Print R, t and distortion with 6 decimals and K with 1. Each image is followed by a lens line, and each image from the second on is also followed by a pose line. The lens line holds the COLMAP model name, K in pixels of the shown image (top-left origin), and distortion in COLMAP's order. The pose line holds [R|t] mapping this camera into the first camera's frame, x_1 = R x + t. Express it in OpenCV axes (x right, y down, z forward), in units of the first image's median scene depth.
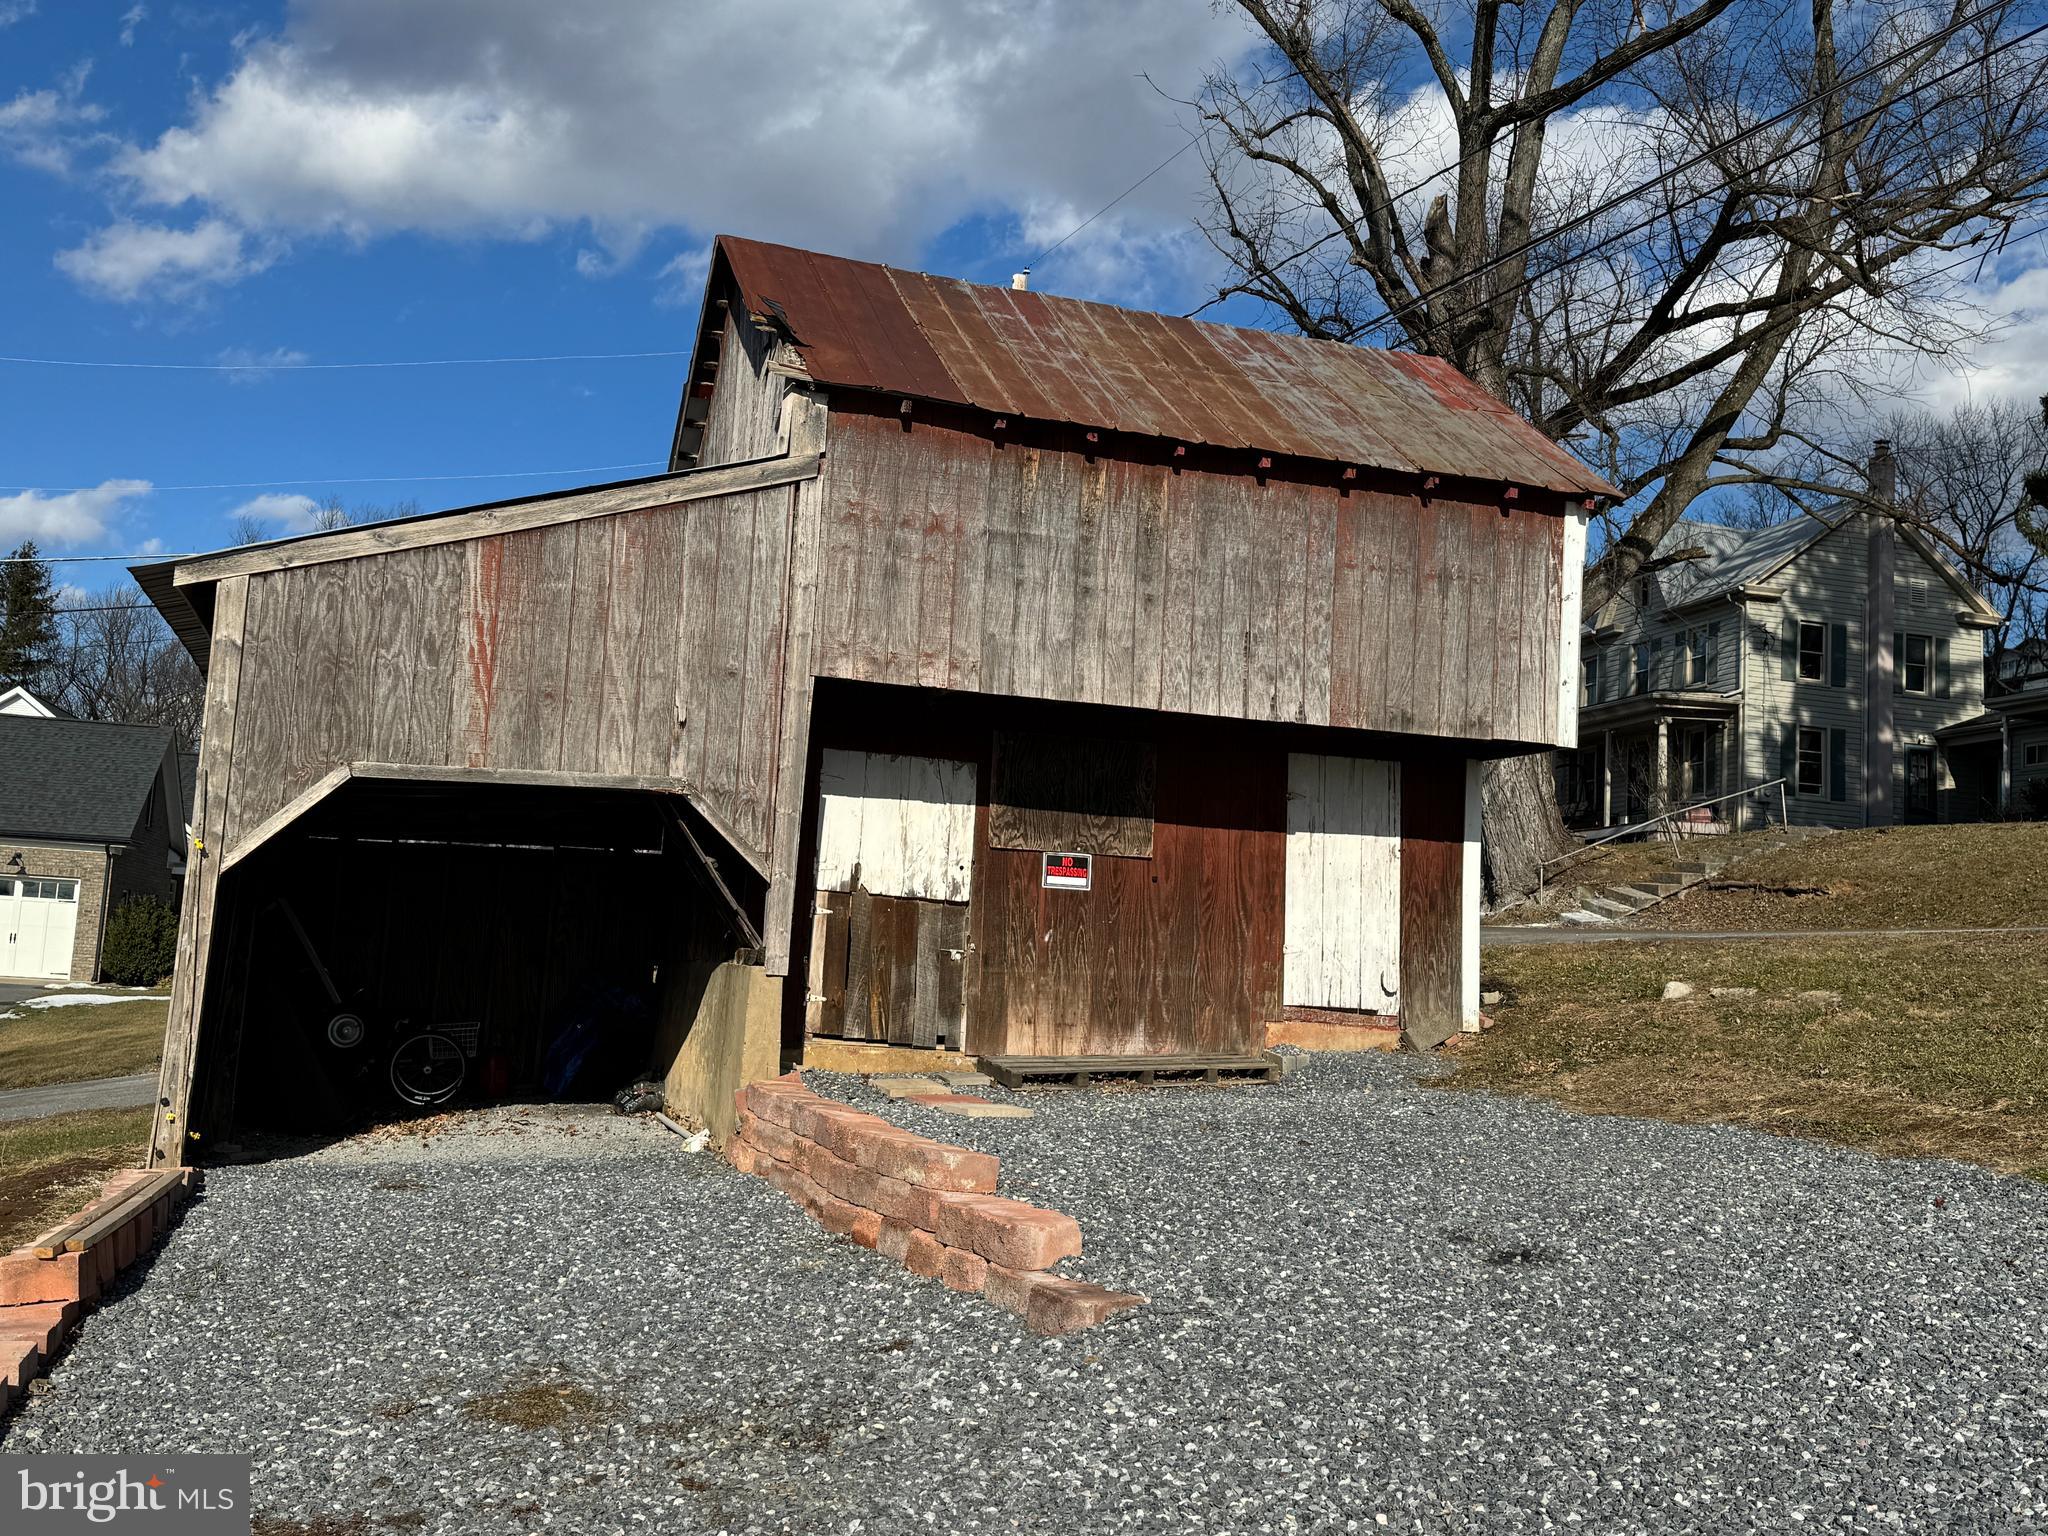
lens RADIAL K [[1996.9, 0, 1032.0], [0, 1996.9, 762.1], [0, 0, 1]] dist [0.153833, -0.326326]
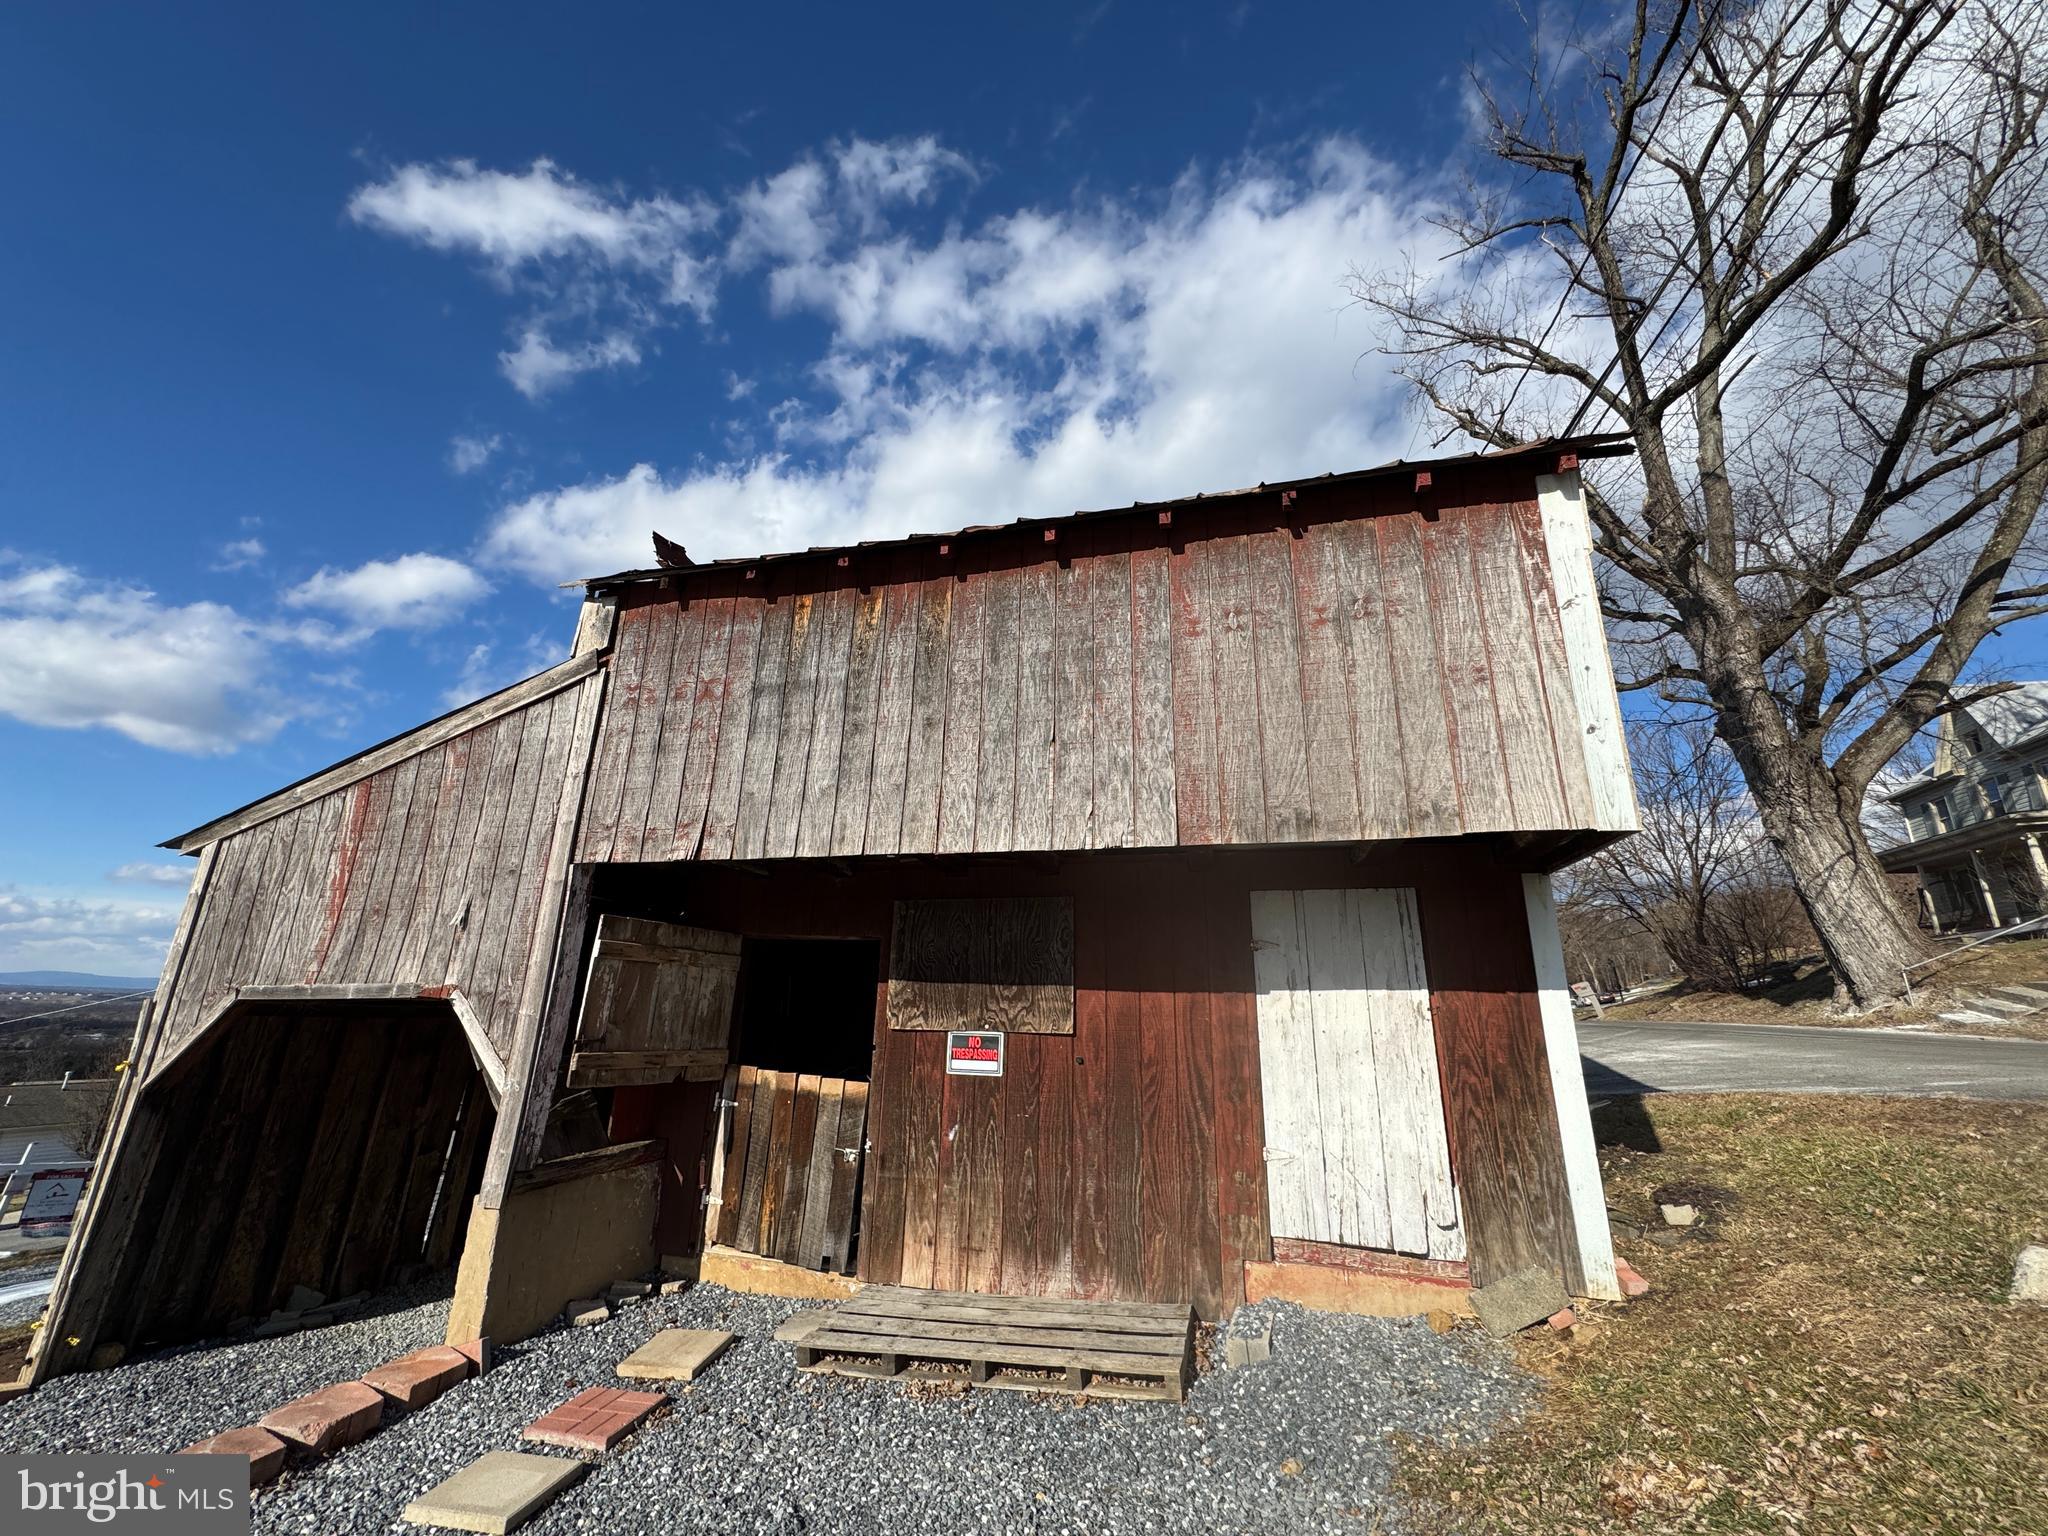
lens RADIAL K [[819.1, 0, 1025.0], [0, 819.1, 755.7], [0, 0, 1]] dist [-0.002640, 0.000367]
pose [[0.818377, -0.199451, -0.538960, 0.257935], [0.076546, 0.967317, -0.241741, 0.016679], [0.569561, 0.156580, 0.806897, 0.704477]]
